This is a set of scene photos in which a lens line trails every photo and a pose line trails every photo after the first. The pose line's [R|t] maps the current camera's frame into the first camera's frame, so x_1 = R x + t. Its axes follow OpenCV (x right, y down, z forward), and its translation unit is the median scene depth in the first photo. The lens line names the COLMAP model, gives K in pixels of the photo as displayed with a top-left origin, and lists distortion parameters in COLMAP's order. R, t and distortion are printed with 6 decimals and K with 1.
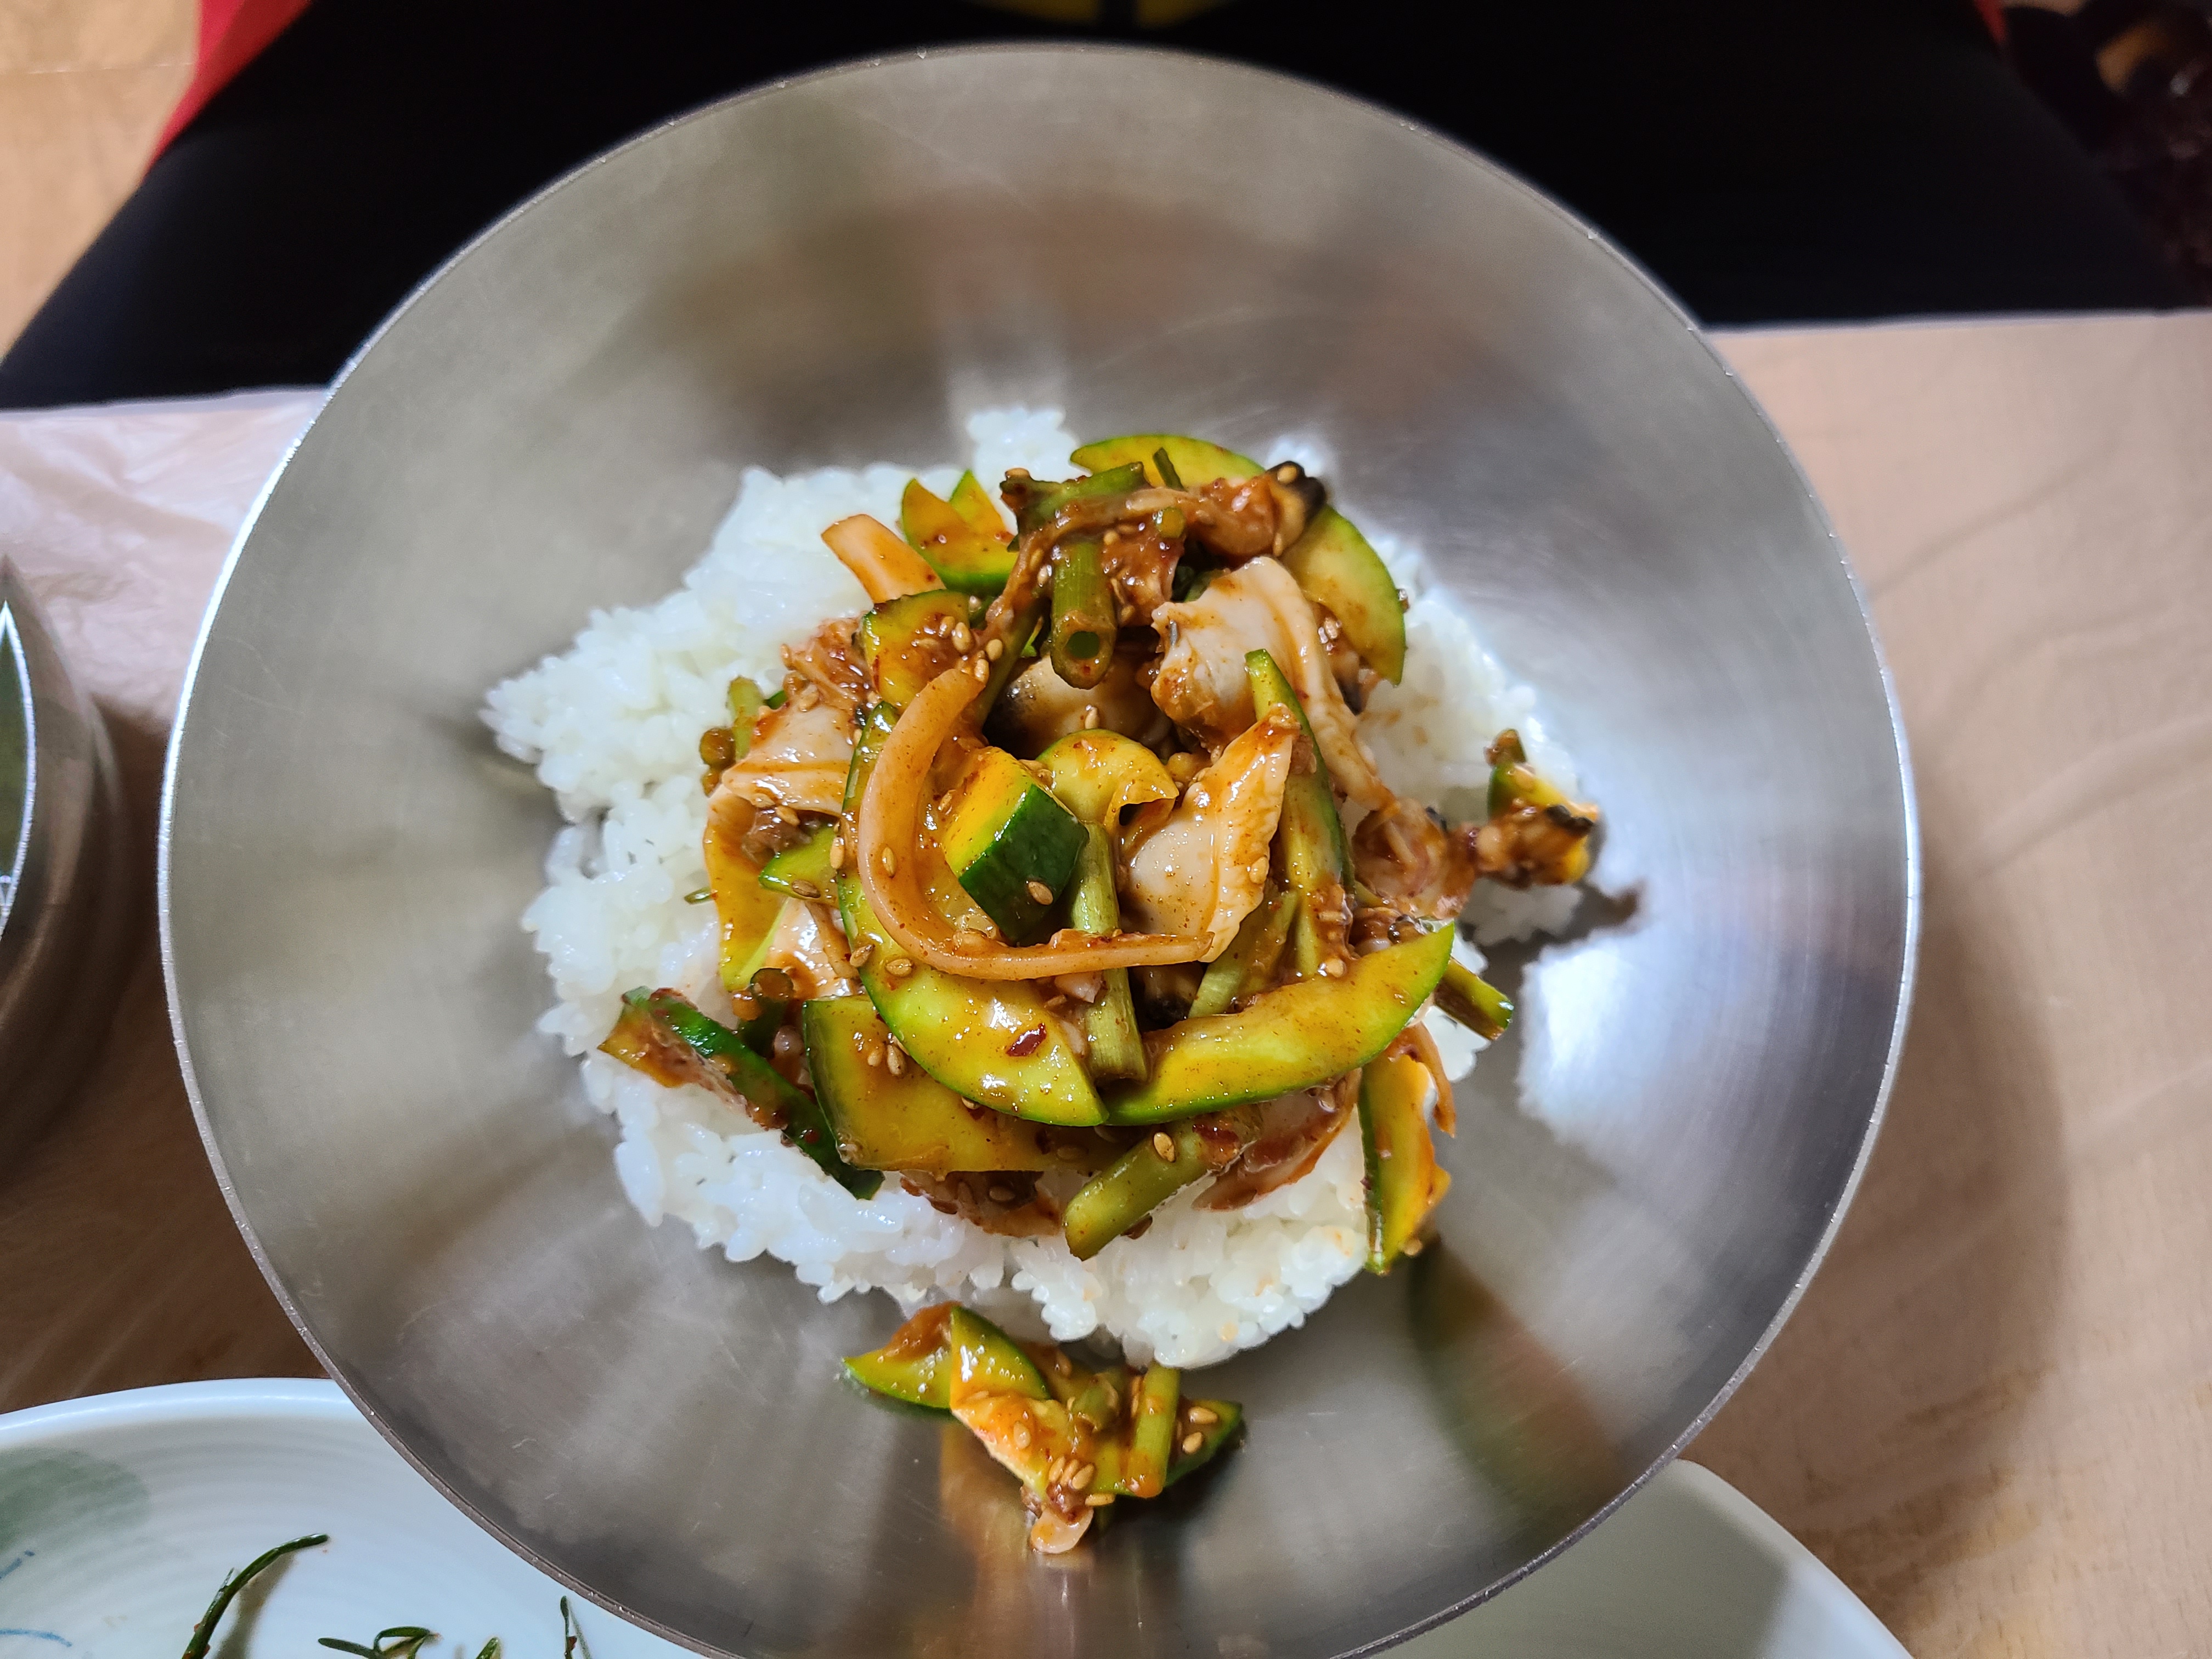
lens RADIAL K [[1726.3, 0, 1080.8], [0, 1726.3, 840.8], [0, 0, 1]] dist [0.018206, -0.029218]
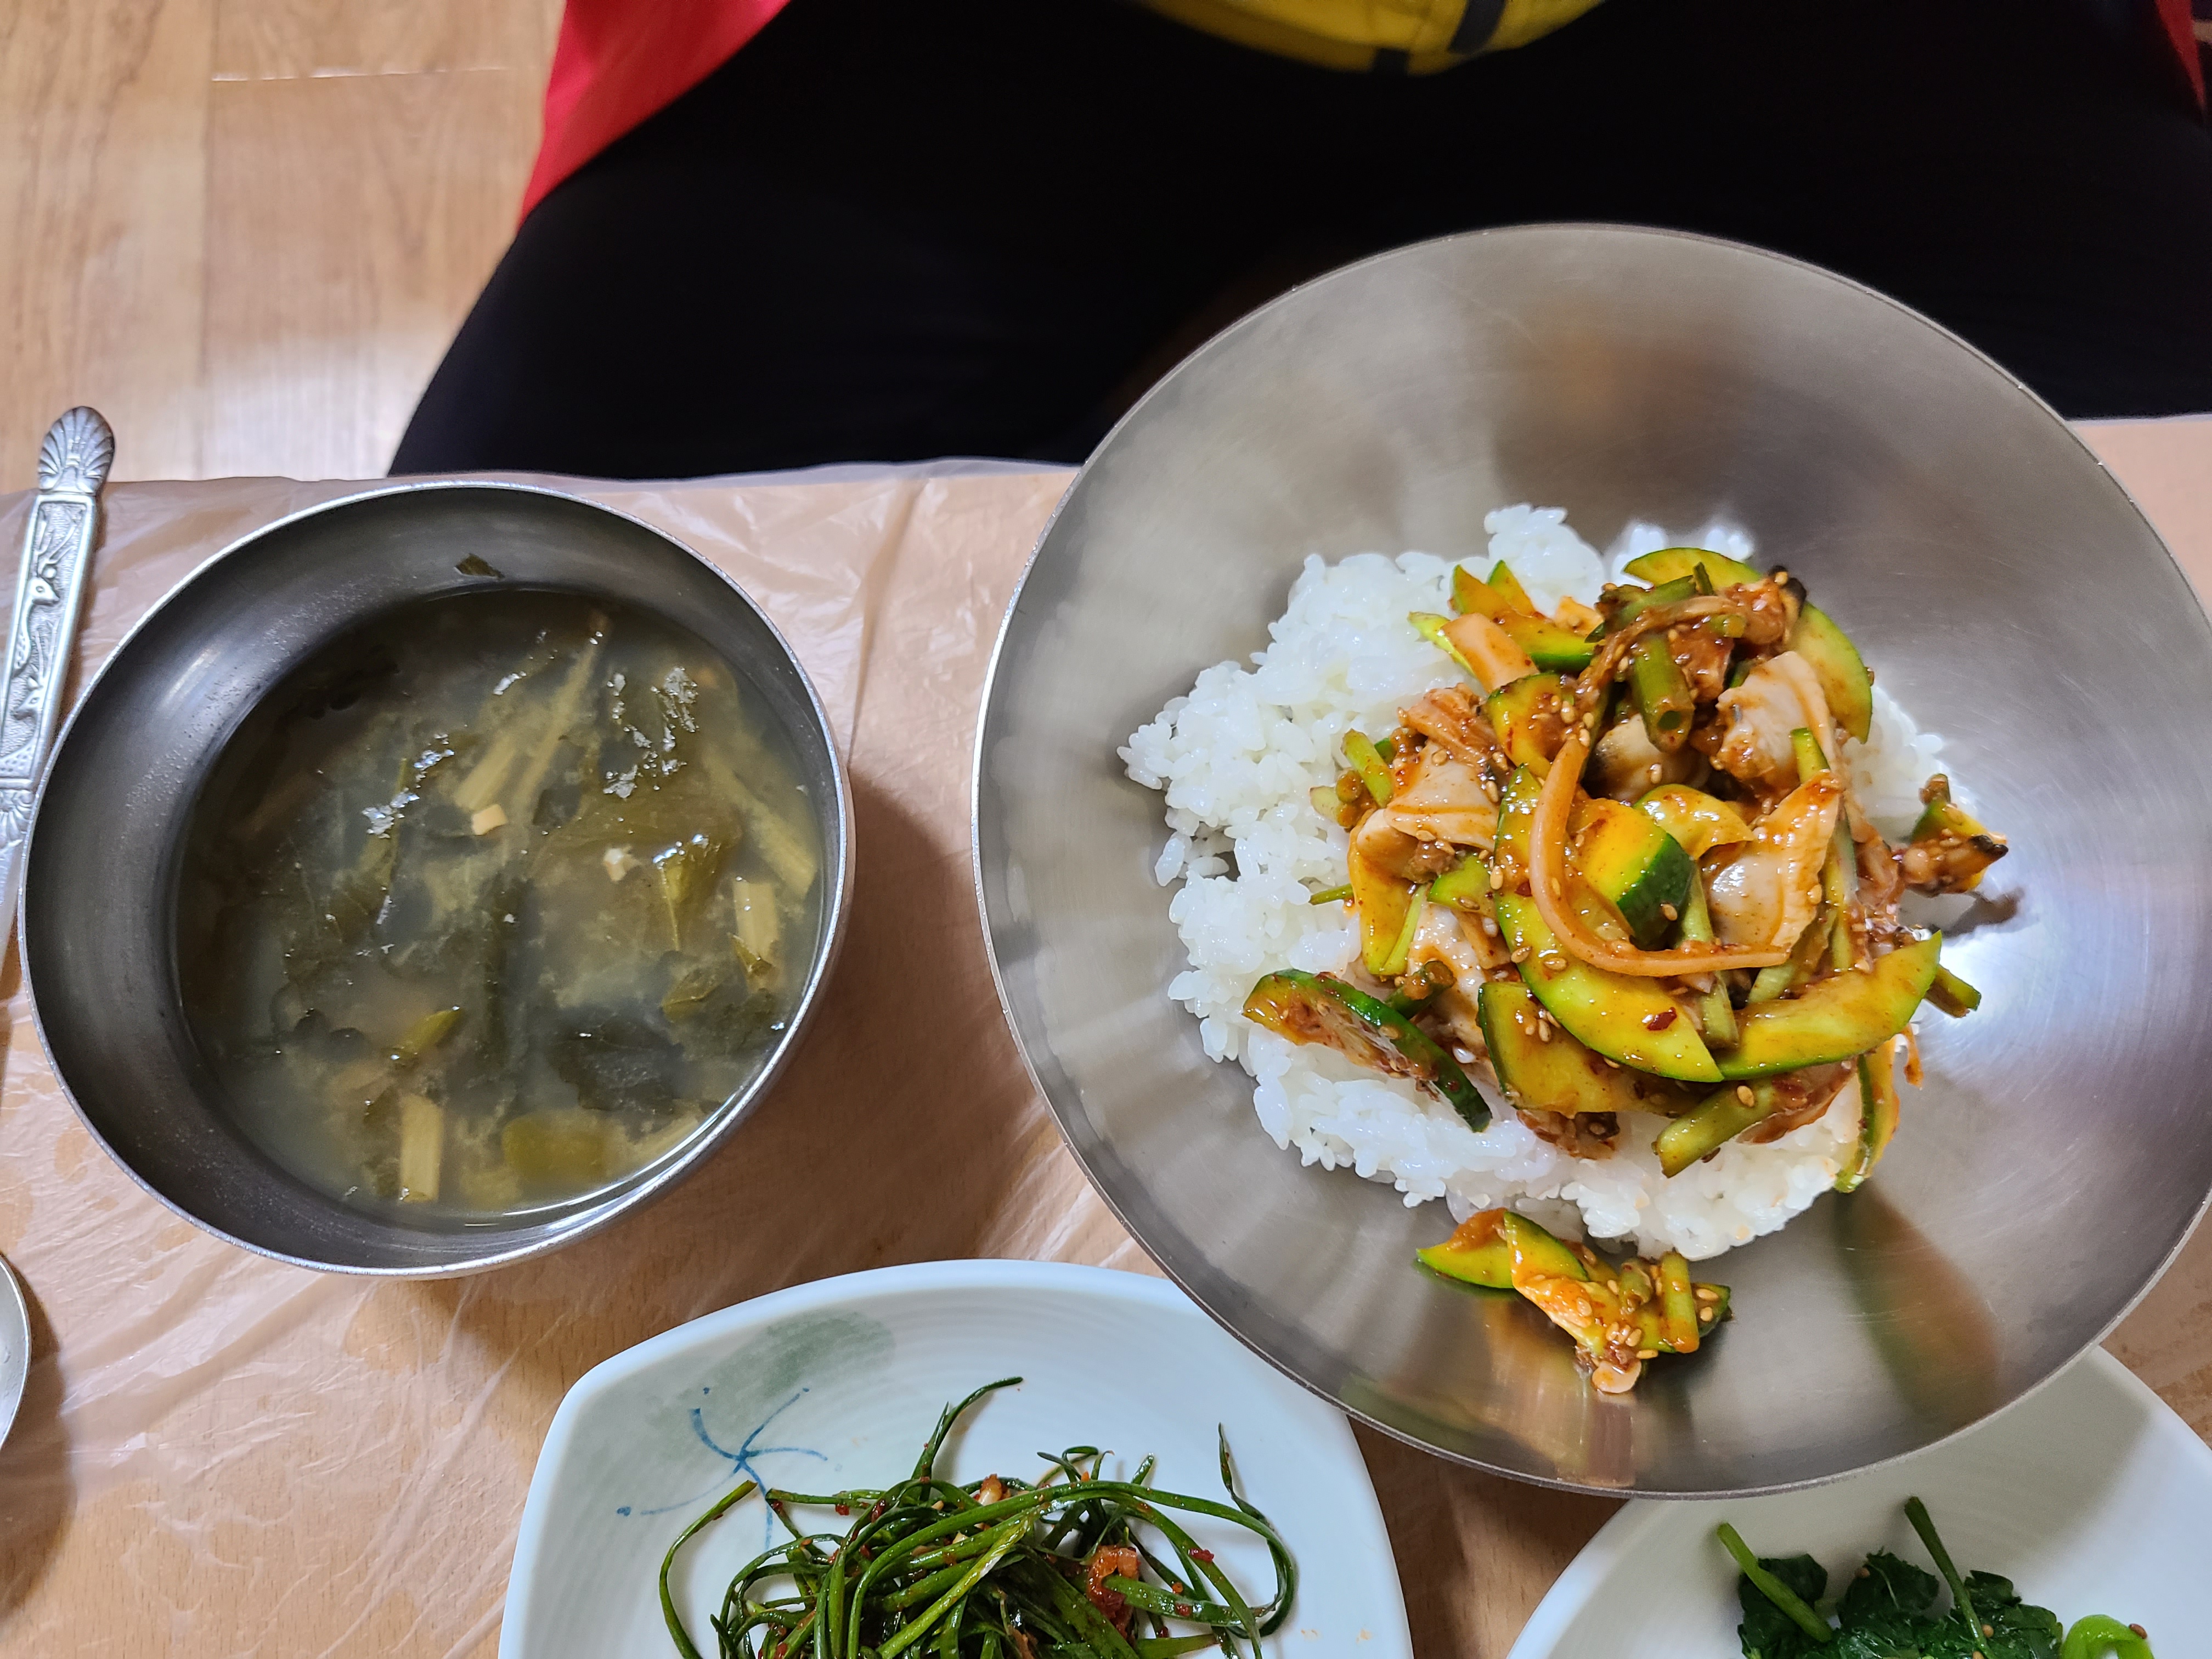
lens RADIAL K [[1726.3, 0, 1080.8], [0, 1726.3, 840.8], [0, 0, 1]] dist [0.018206, -0.029218]
pose [[0.999950, 0.009938, -0.001129, -0.431347], [-0.009881, 0.999050, 0.042444, -0.070123], [0.001550, -0.042431, 0.999098, -0.326260]]
